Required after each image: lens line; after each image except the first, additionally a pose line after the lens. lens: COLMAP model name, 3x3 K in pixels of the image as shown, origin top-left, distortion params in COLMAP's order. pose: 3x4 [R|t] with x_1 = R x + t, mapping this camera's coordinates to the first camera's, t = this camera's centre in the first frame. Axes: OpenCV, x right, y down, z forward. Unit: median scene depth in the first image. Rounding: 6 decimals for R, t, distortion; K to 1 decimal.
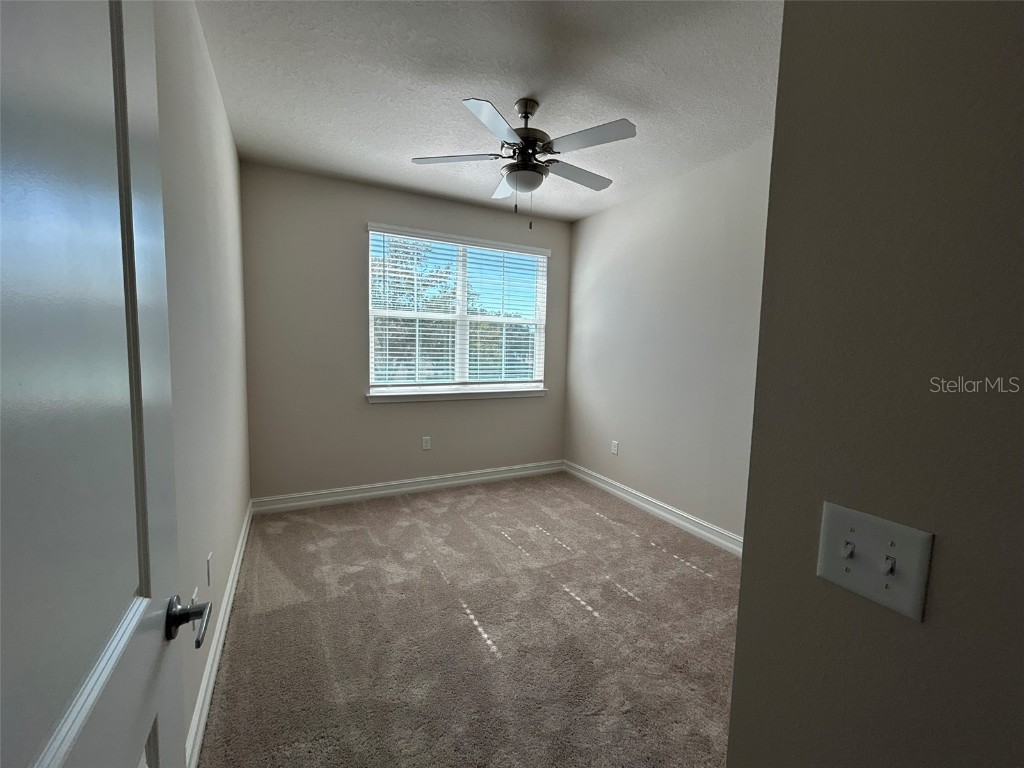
lens RADIAL K [[411.7, 0, 512.0], [0, 411.7, 384.0], [0, 0, 1]] dist [-0.001200, -0.000158]
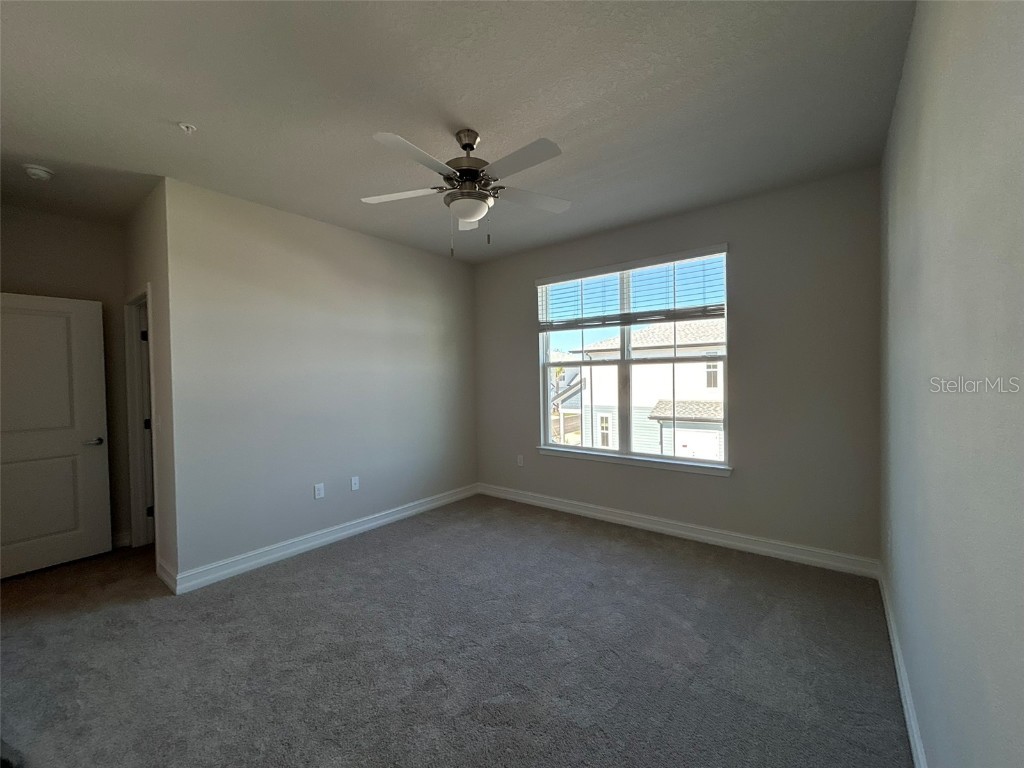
lens RADIAL K [[411.7, 0, 512.0], [0, 411.7, 384.0], [0, 0, 1]] dist [-0.001200, -0.000158]
pose [[0.407888, -0.016714, -0.912879, 0.638328], [-0.067242, 0.996567, -0.048291, -0.009409], [0.910552, 0.081081, 0.405364, 0.376019]]
